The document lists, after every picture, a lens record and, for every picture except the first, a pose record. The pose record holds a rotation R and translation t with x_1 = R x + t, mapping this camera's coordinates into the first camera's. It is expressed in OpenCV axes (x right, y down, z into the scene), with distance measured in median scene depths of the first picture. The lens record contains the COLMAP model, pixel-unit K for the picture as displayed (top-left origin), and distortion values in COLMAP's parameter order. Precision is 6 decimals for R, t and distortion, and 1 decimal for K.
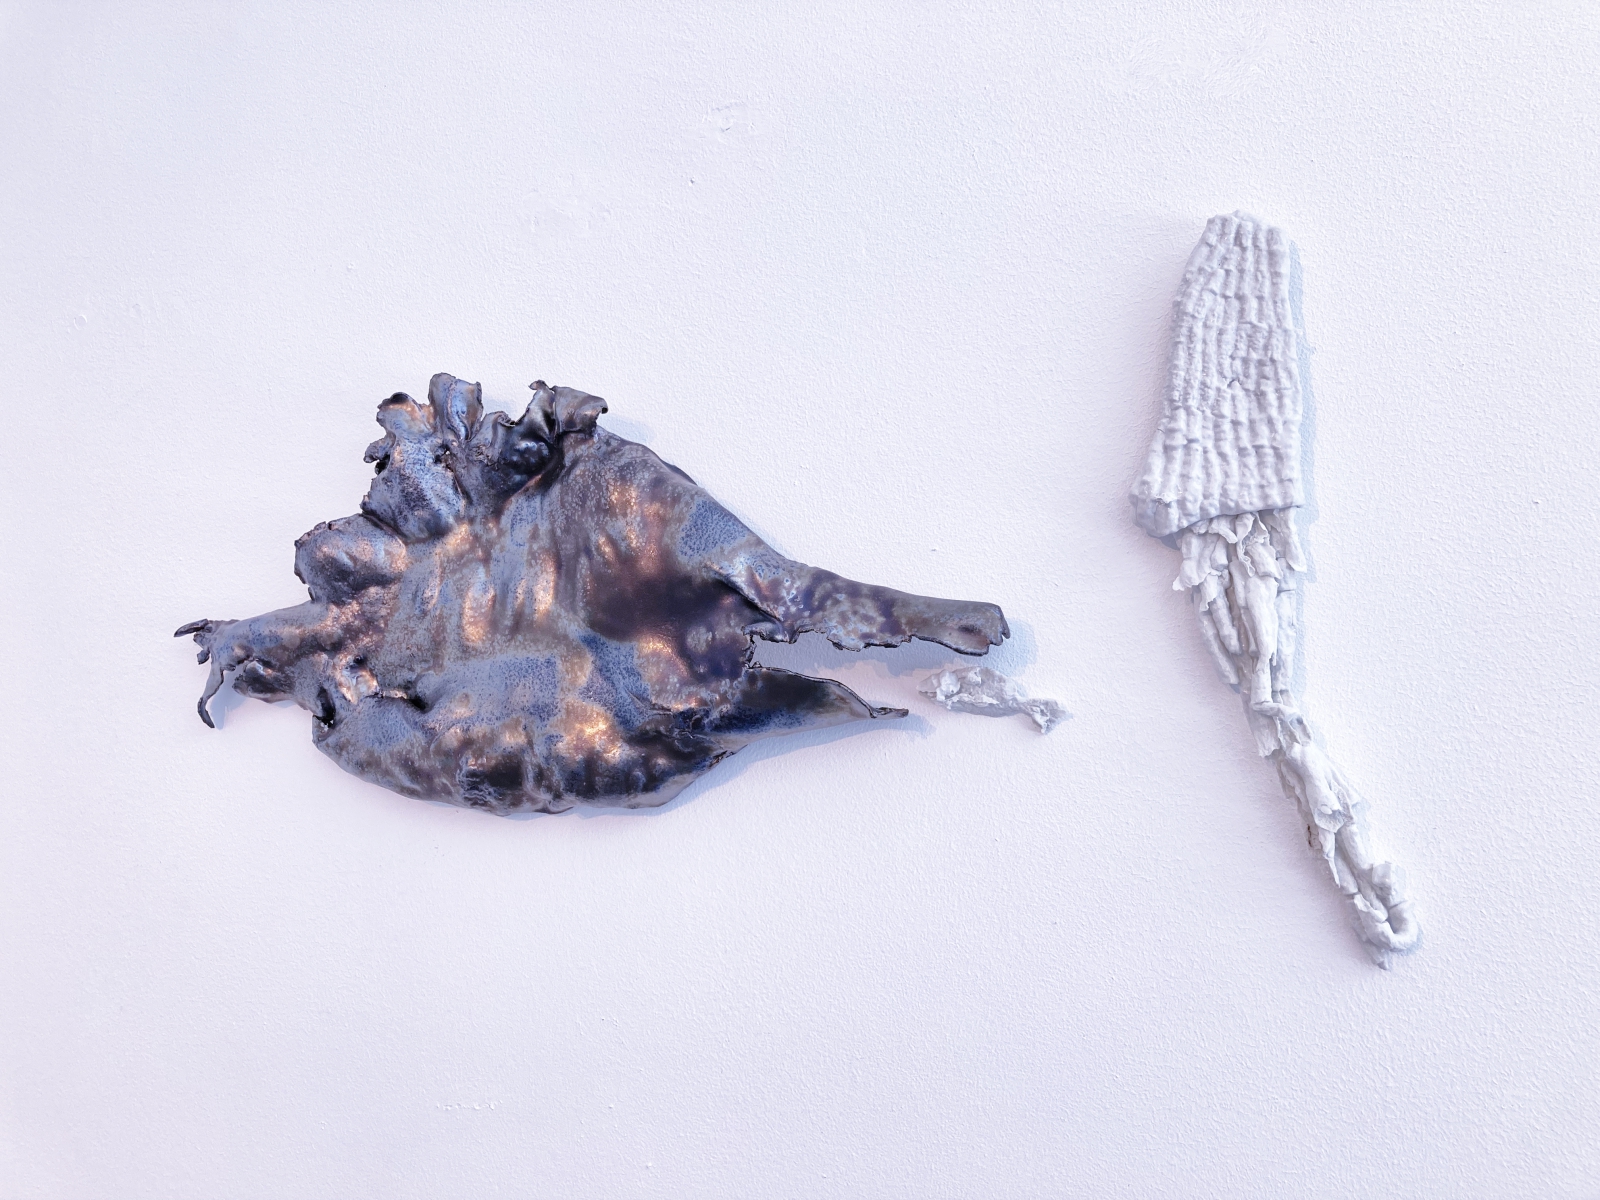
lens RADIAL K [[1328.8, 0, 789.8], [0, 1328.8, 595.6], [0, 0, 1]] dist [0.004944, -0.017492]
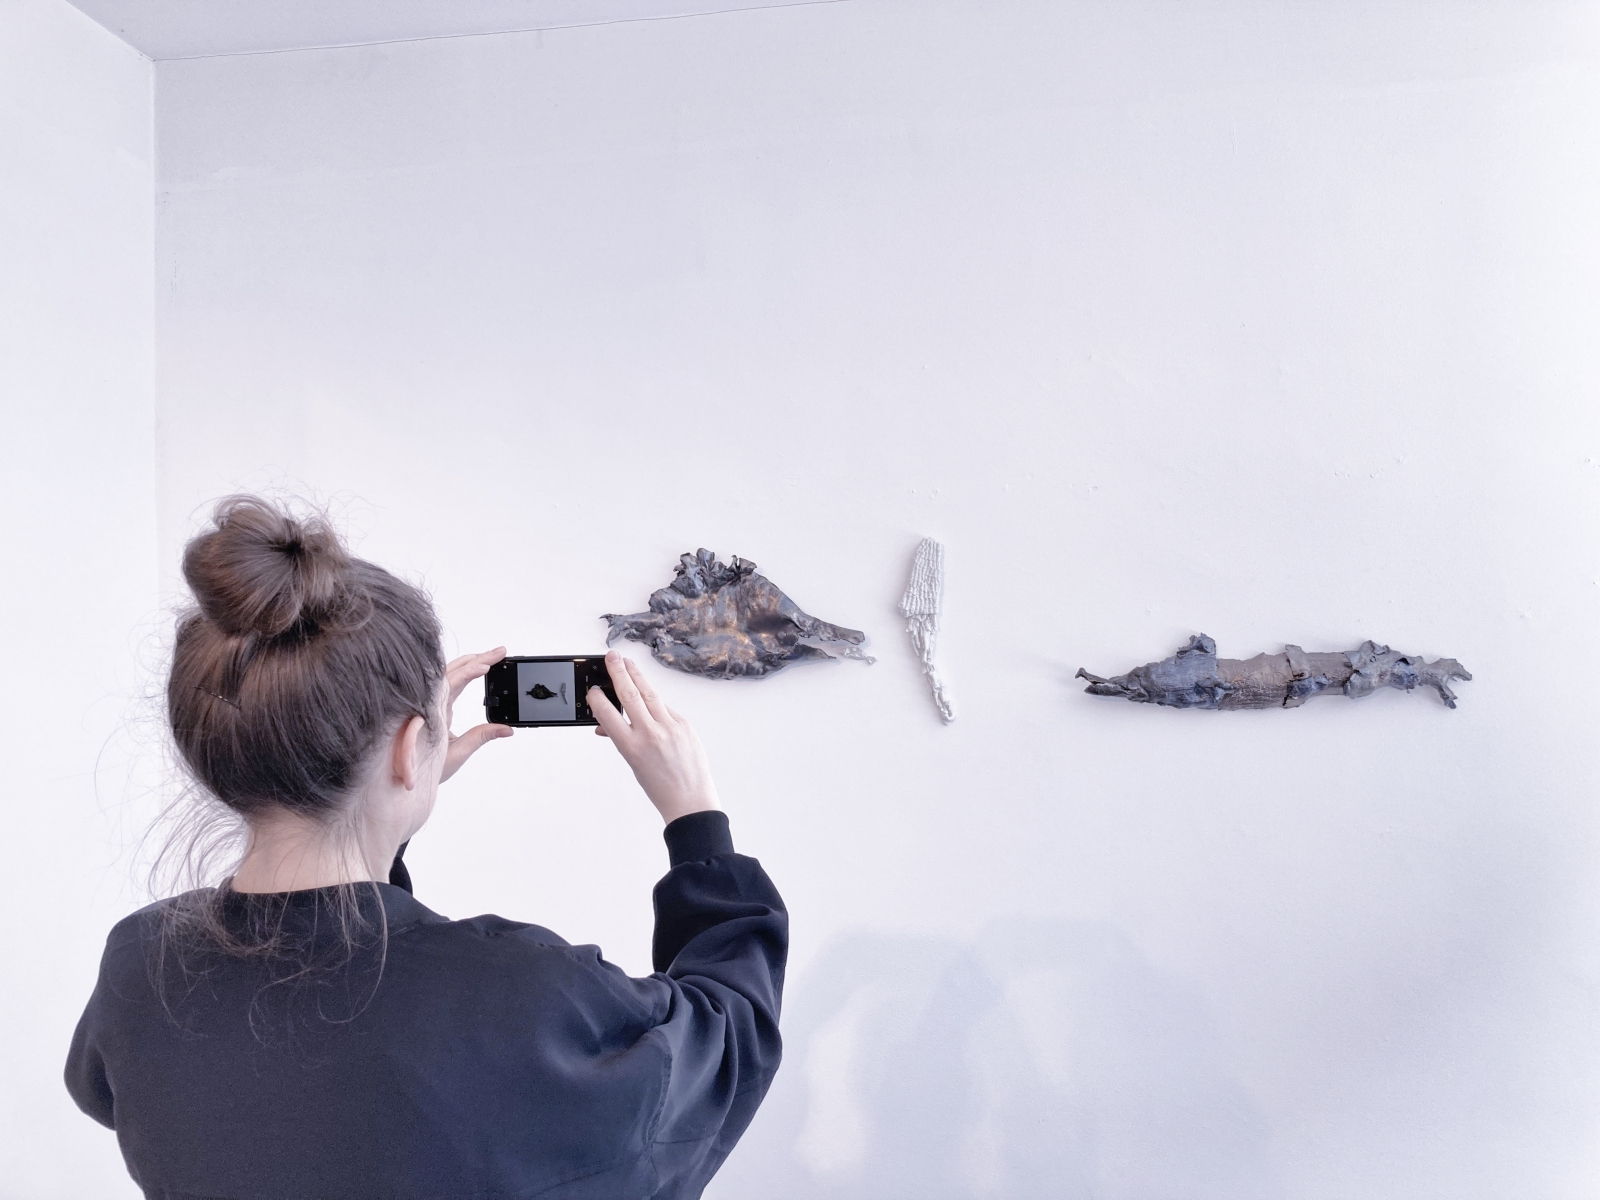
lens RADIAL K [[1328.8, 0, 800.2], [0, 1328.8, 599.9], [0, 0, 1]] dist [0.004944, -0.017492]
pose [[0.976872, 0.072354, 0.201211, -0.787928], [-0.081905, 0.995855, 0.039542, -0.218494], [-0.197516, -0.055107, 0.978749, -2.688094]]
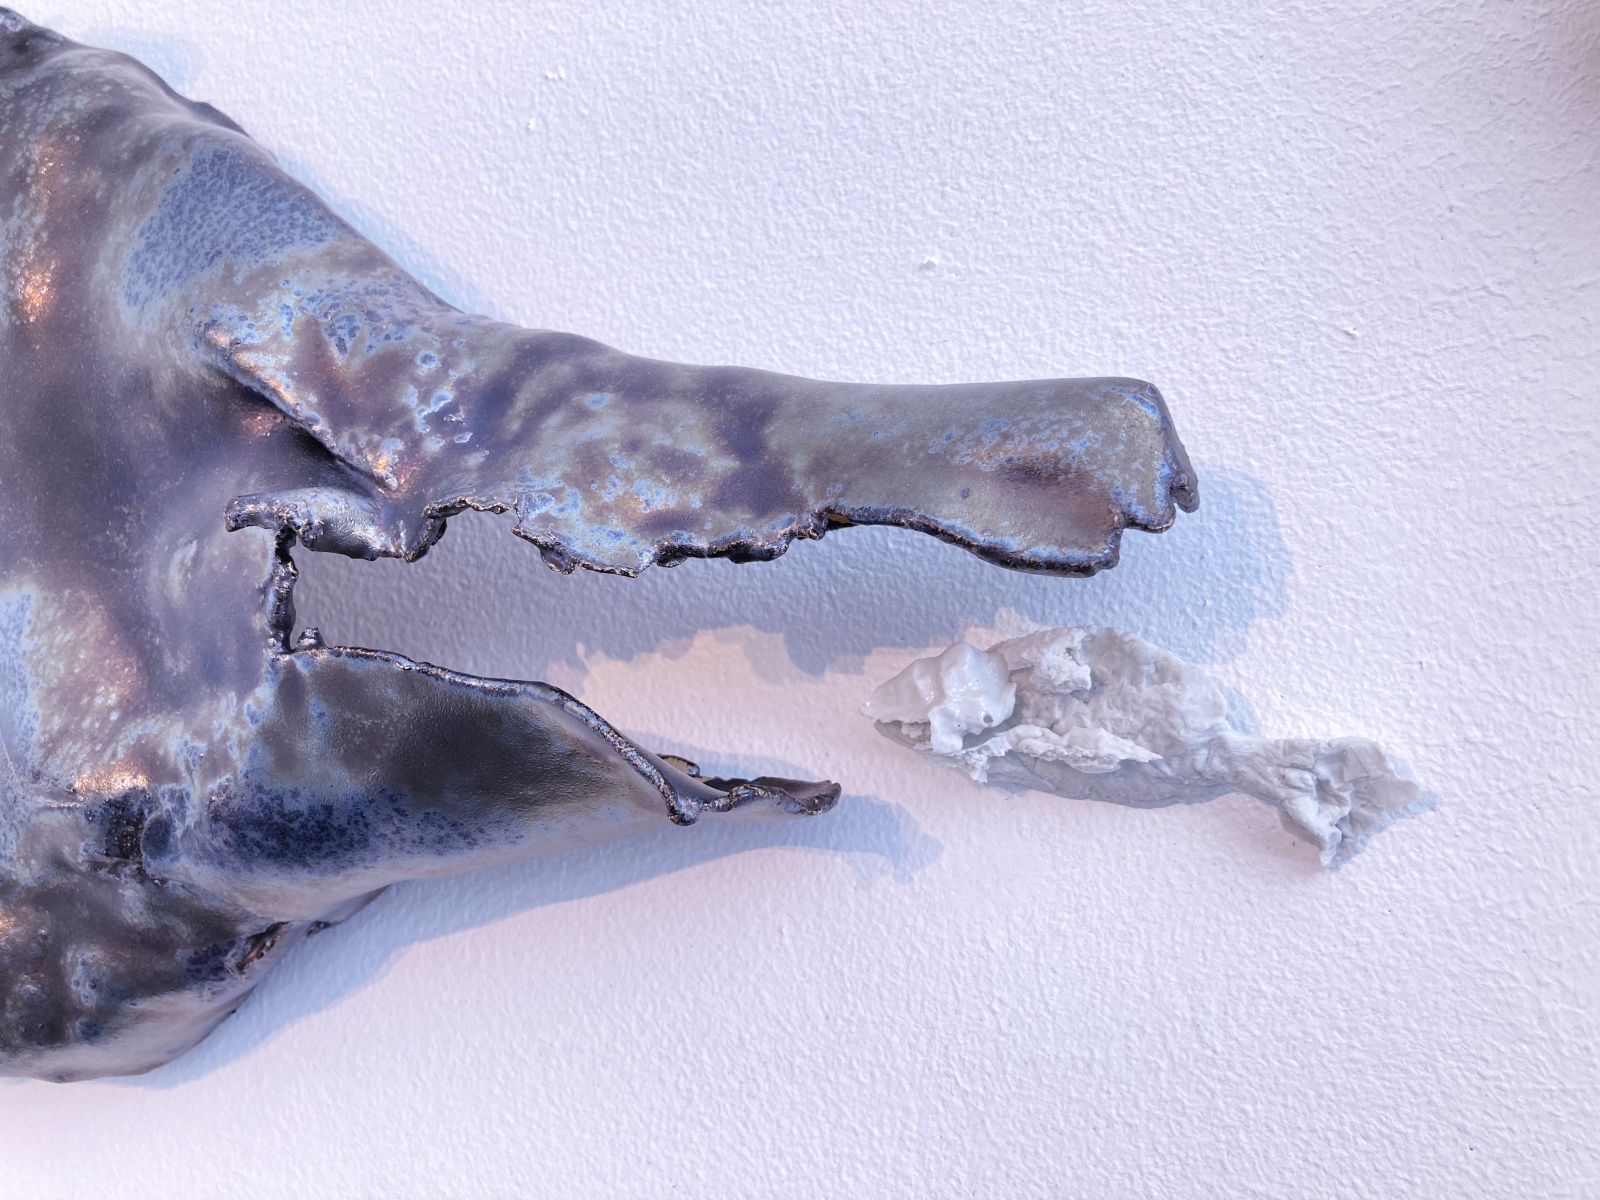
lens RADIAL K [[1328.8, 0, 813.6], [0, 1328.8, 608.3], [0, 0, 1]] dist [0.004944, -0.017492]
pose [[0.998340, -0.022794, -0.052891, 0.099861], [0.021604, 0.999503, -0.022962, 0.053825], [0.053388, 0.021781, 0.998336, 0.710251]]
